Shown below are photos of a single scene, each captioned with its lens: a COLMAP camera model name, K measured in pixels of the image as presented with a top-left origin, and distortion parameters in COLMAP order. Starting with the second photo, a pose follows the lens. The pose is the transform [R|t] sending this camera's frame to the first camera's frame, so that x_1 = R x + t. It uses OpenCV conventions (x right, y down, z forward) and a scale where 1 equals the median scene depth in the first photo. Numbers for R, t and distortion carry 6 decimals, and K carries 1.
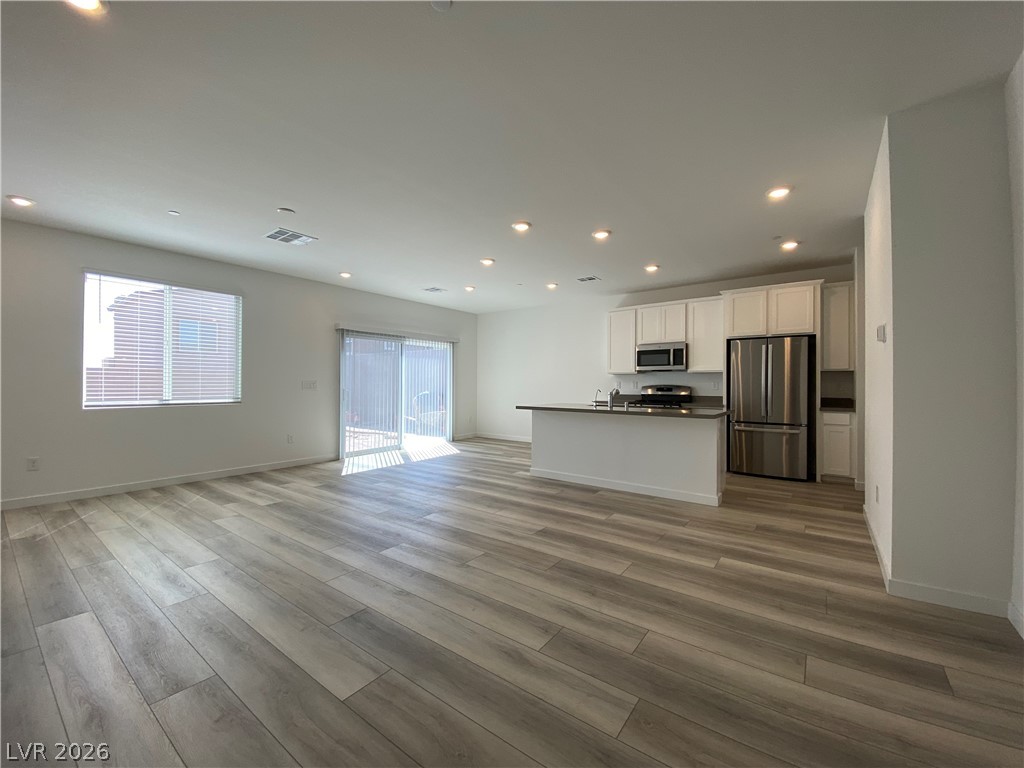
lens RADIAL K [[412.8, 0, 512.0], [0, 412.8, 384.0], [0, 0, 1]] dist [0.003017, -0.011415]
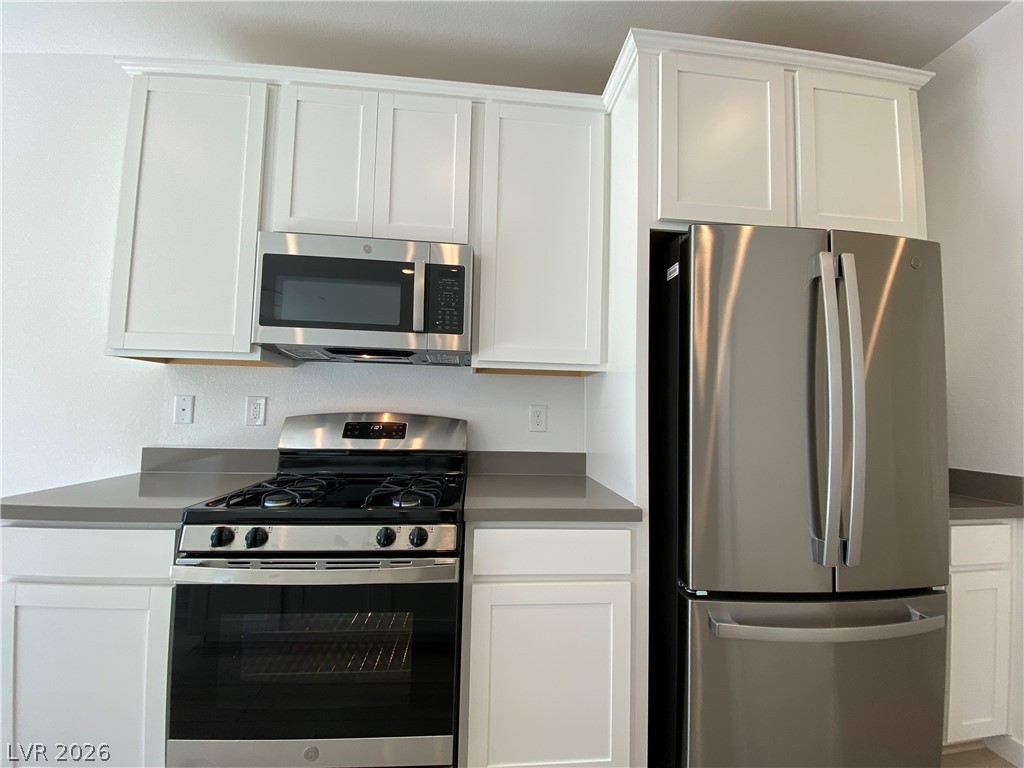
lens RADIAL K [[418.1, 0, 512.0], [0, 418.1, 384.0], [0, 0, 1]] dist [0.000209, -0.021226]
pose [[0.747791, 0.050480, 0.662012, 0.275726], [-0.024914, 0.998537, -0.047998, -0.005712], [-0.663466, 0.019399, 0.747955, 0.796923]]
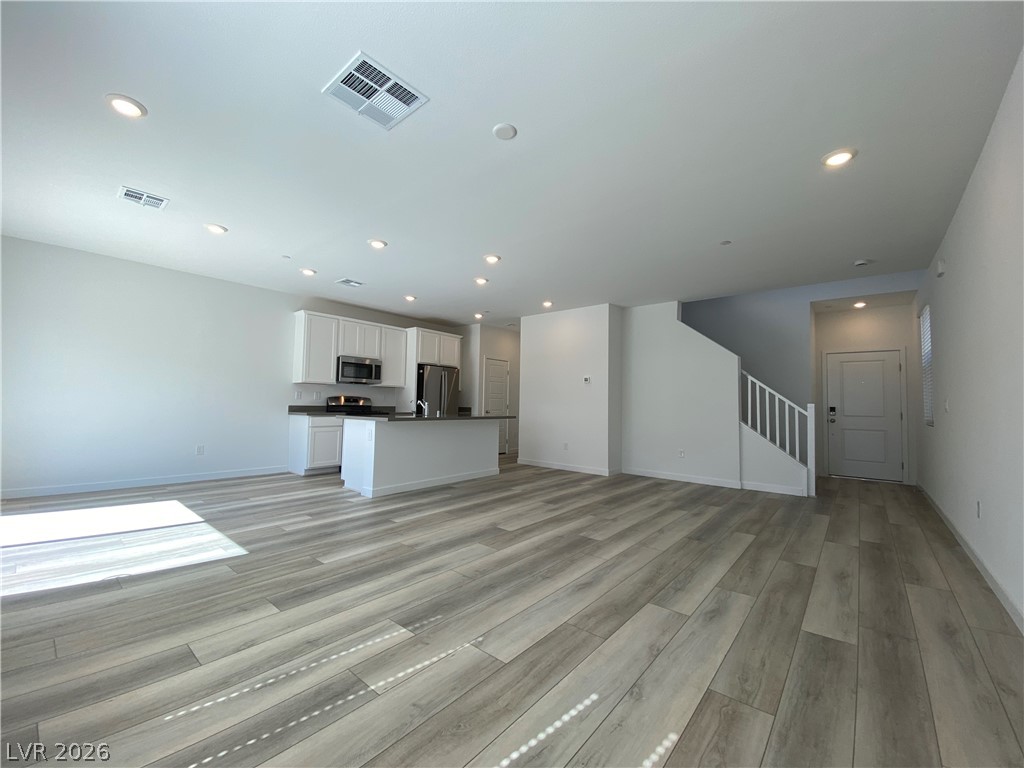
lens RADIAL K [[412.8, 0, 512.0], [0, 412.8, 384.0], [0, 0, 1]] dist [0.003017, -0.011415]
pose [[0.067254, 0.048030, 0.996579, -0.705796], [-0.014172, 0.998786, -0.047180, 0.015735], [-0.997635, -0.010950, 0.067853, 0.553328]]
